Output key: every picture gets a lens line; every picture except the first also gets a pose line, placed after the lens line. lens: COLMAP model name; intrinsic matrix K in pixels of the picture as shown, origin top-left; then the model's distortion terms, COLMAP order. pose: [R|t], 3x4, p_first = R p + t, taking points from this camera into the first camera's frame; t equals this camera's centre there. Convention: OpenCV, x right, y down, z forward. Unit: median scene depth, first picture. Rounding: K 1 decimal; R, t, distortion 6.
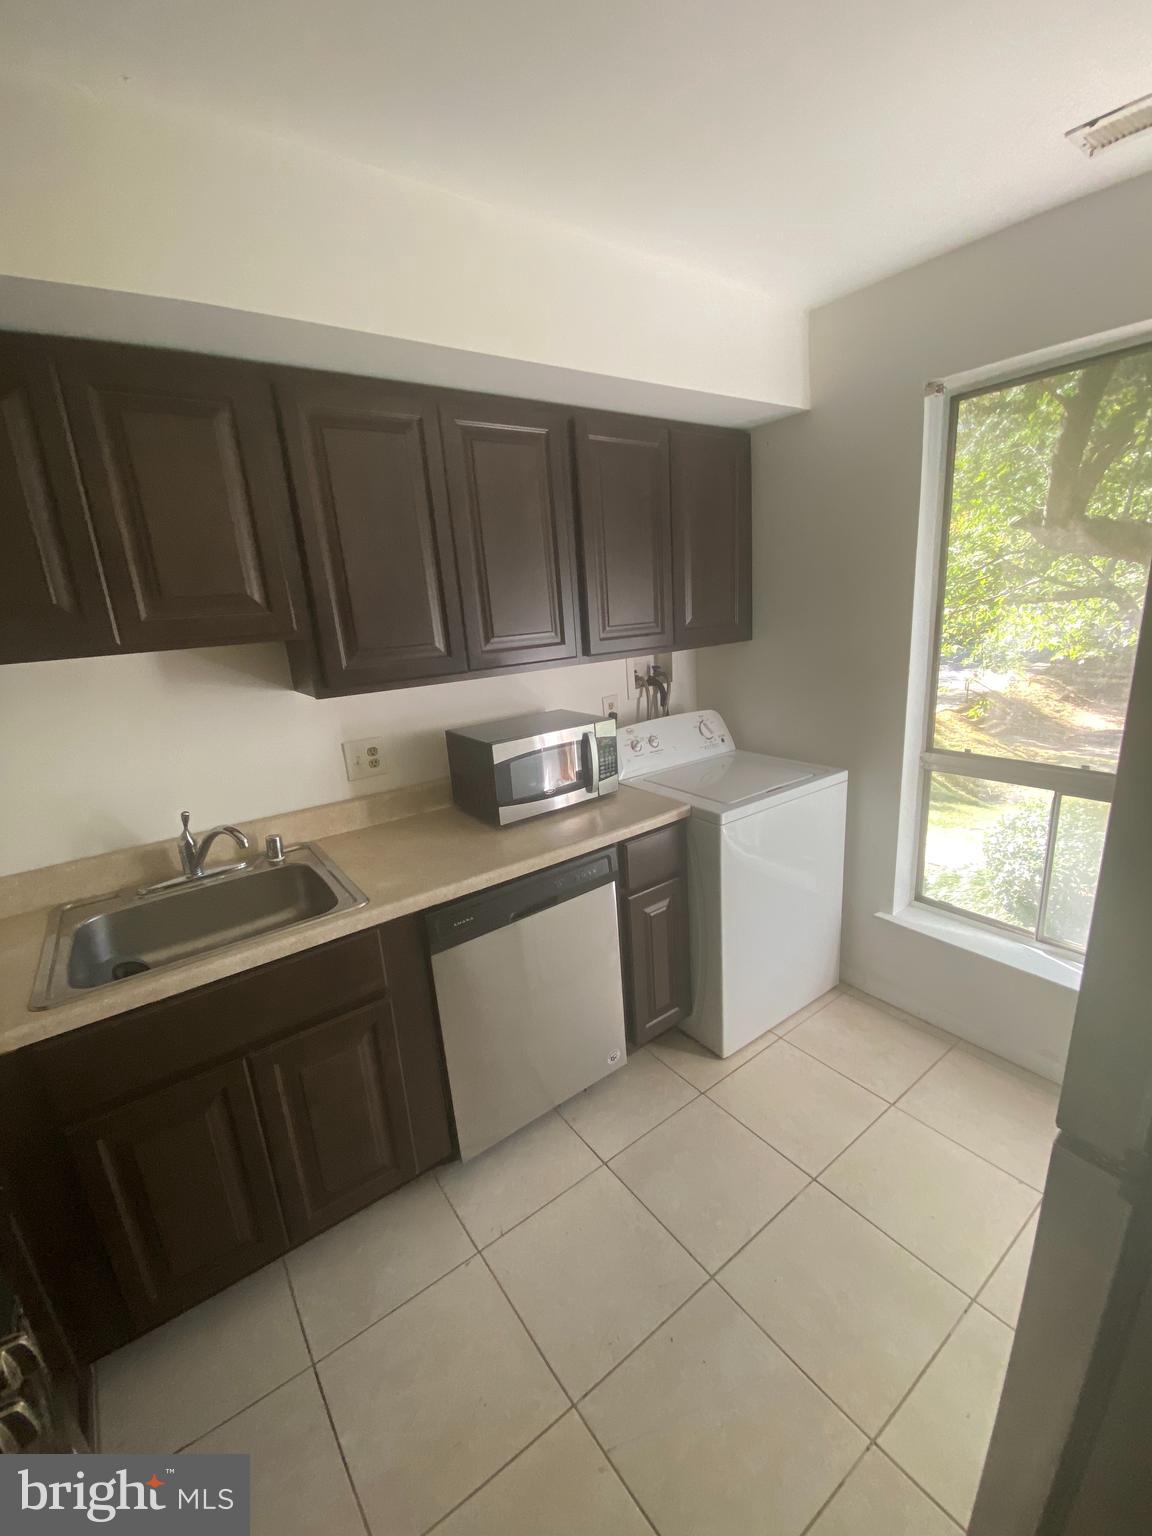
lens RADIAL K [[617.8, 0, 573.6], [0, 617.8, 769.7], [0, 0, 1]] dist [0.021497, -0.022192]
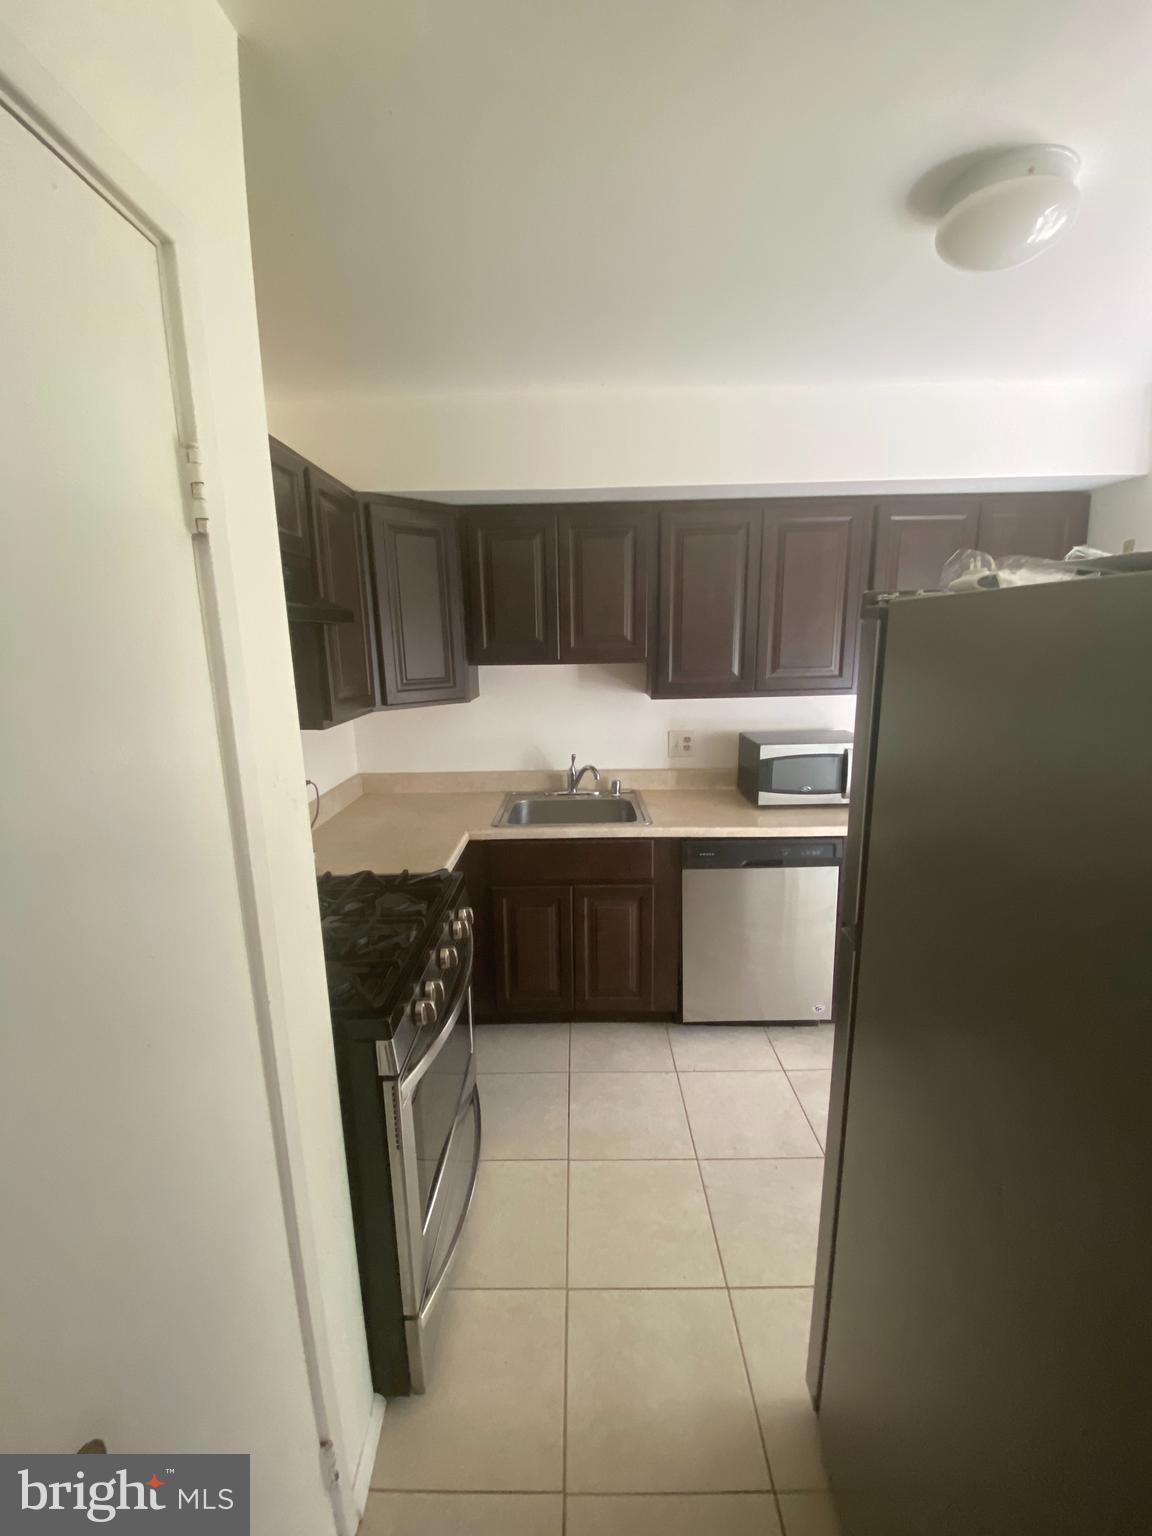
lens RADIAL K [[617.8, 0, 573.6], [0, 617.8, 769.7], [0, 0, 1]] dist [0.021497, -0.022192]
pose [[0.804491, 0.166861, -0.570046, 0.344696], [-0.186051, 0.982223, 0.024943, 0.060474], [0.564074, 0.085992, 0.821234, -0.395471]]
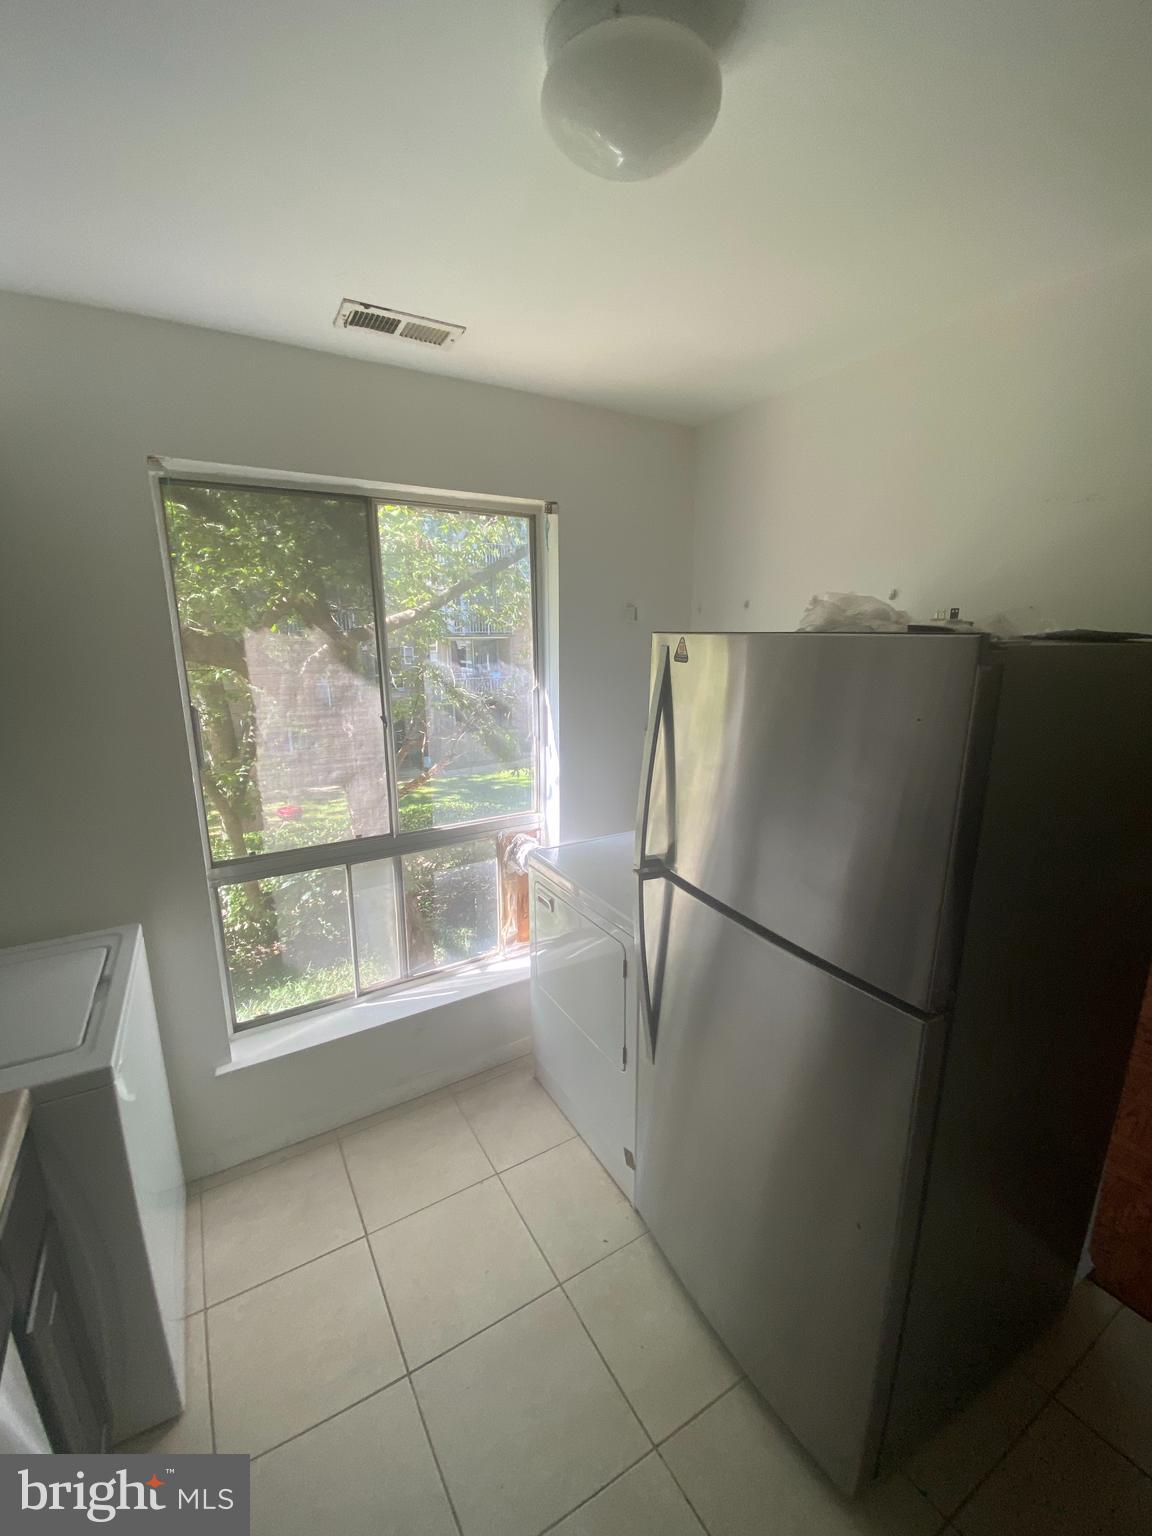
lens RADIAL K [[617.8, 0, 573.6], [0, 617.8, 769.7], [0, 0, 1]] dist [0.021497, -0.022192]
pose [[0.101605, -0.148470, 0.983683, -0.296728], [0.264430, 0.957261, 0.117169, -0.171693], [-0.959038, 0.248210, 0.136523, 0.462075]]
